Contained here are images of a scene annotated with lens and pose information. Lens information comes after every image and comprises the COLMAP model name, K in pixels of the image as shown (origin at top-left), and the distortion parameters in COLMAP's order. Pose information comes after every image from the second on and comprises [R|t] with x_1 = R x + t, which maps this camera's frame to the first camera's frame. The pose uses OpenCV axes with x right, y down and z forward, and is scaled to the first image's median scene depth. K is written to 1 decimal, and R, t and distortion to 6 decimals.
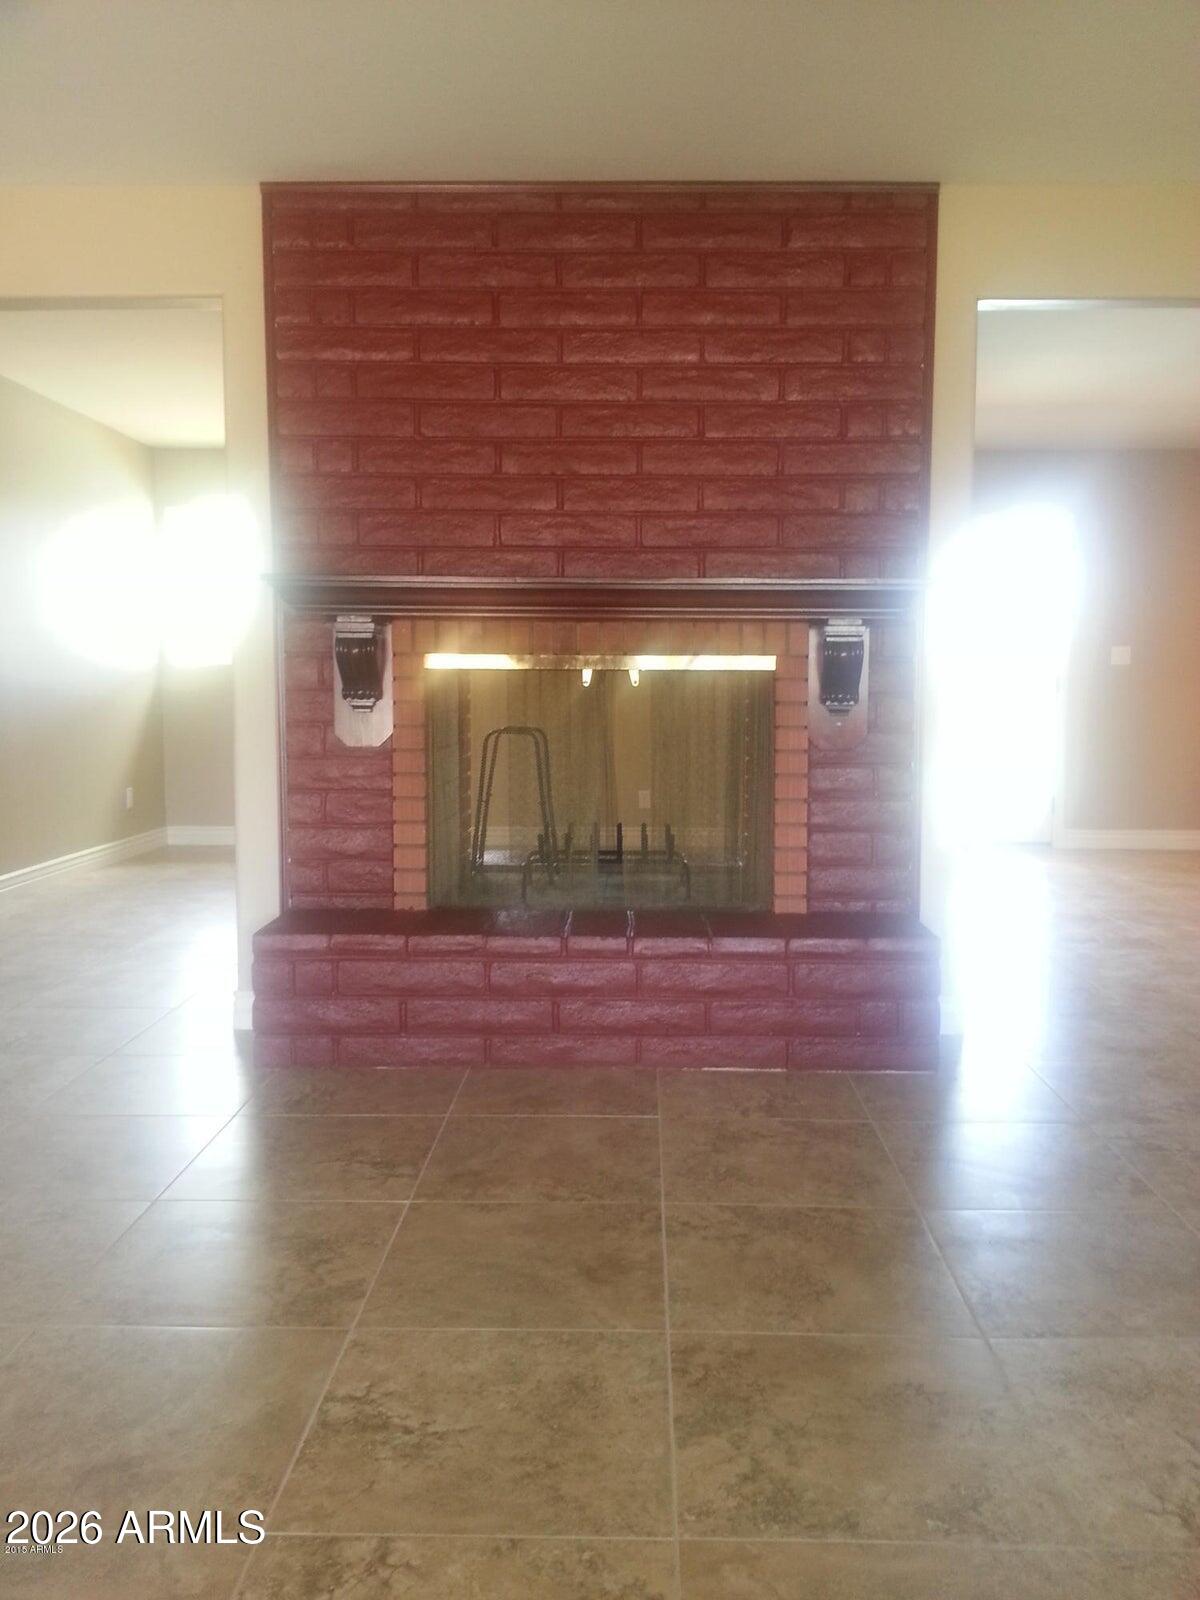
lens RADIAL K [[1316.7, 0, 613.1], [0, 1316.7, 804.8], [0, 0, 1]] dist [0.057999, -0.099631]
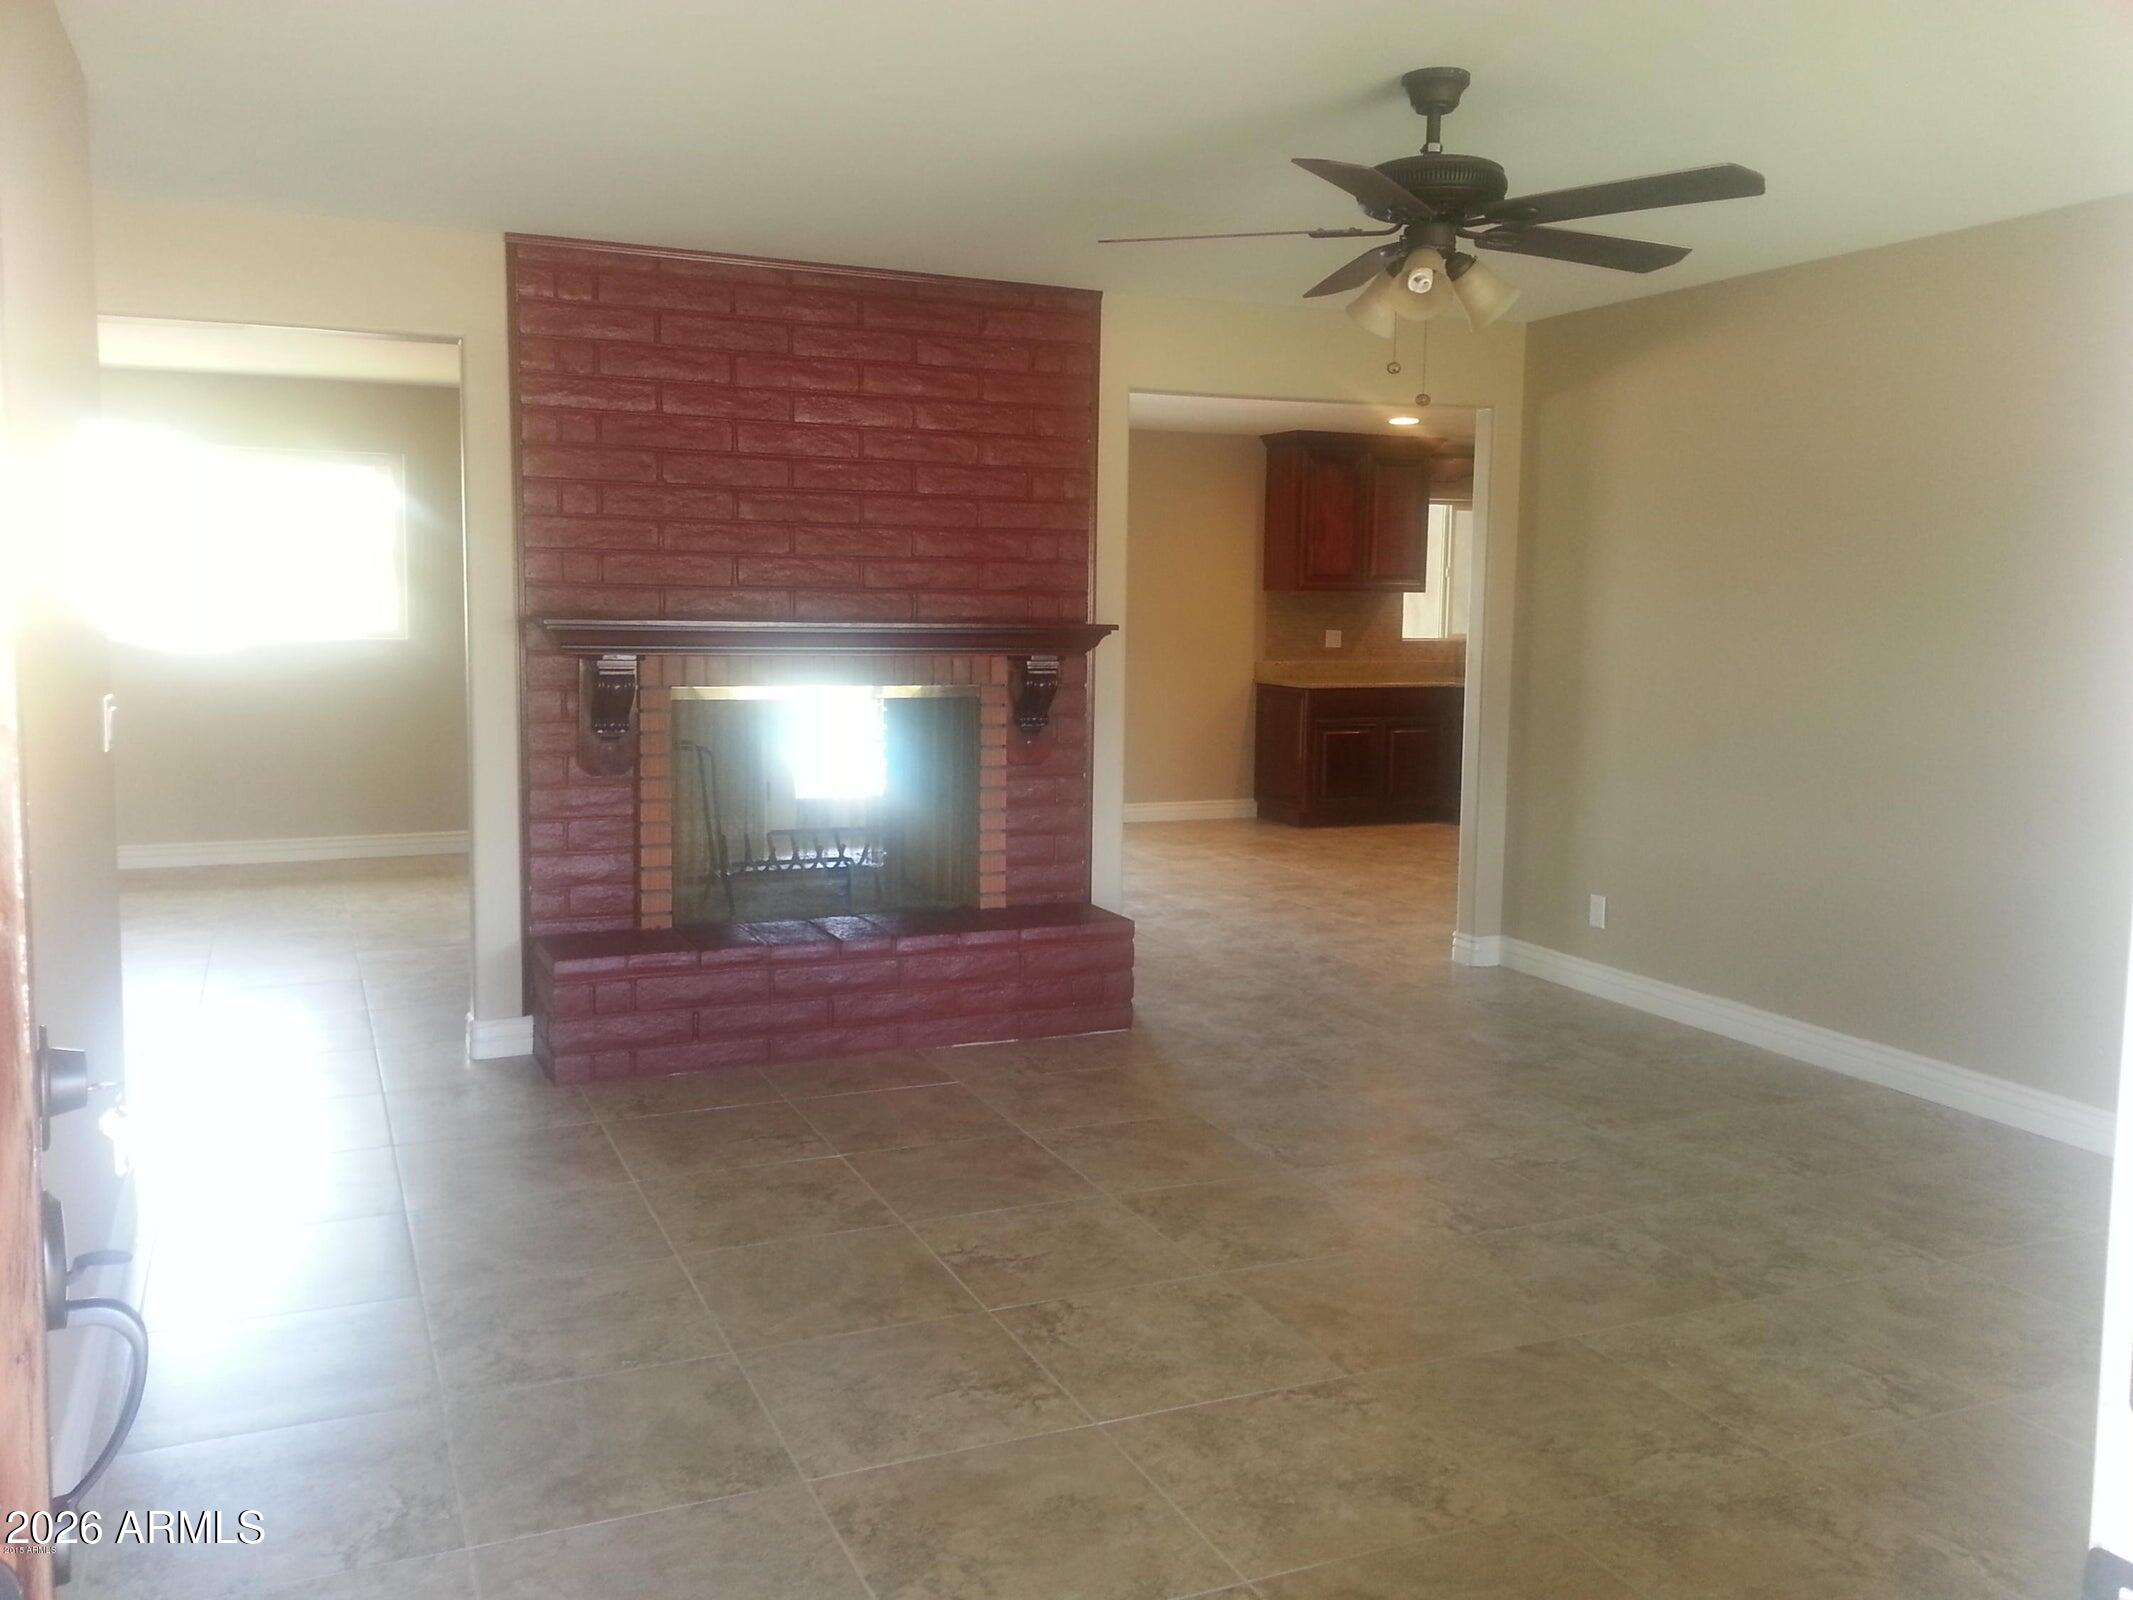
lens RADIAL K [[1755.4, 0, 1063.8], [0, 1755.4, 782.7], [0, 0, 1]] dist [0.057999, -0.099631]
pose [[0.906788, -0.036095, 0.420040, -0.462690], [0.032107, 0.999347, 0.016563, -0.051251], [-0.420363, -0.001533, 0.907355, -0.423342]]
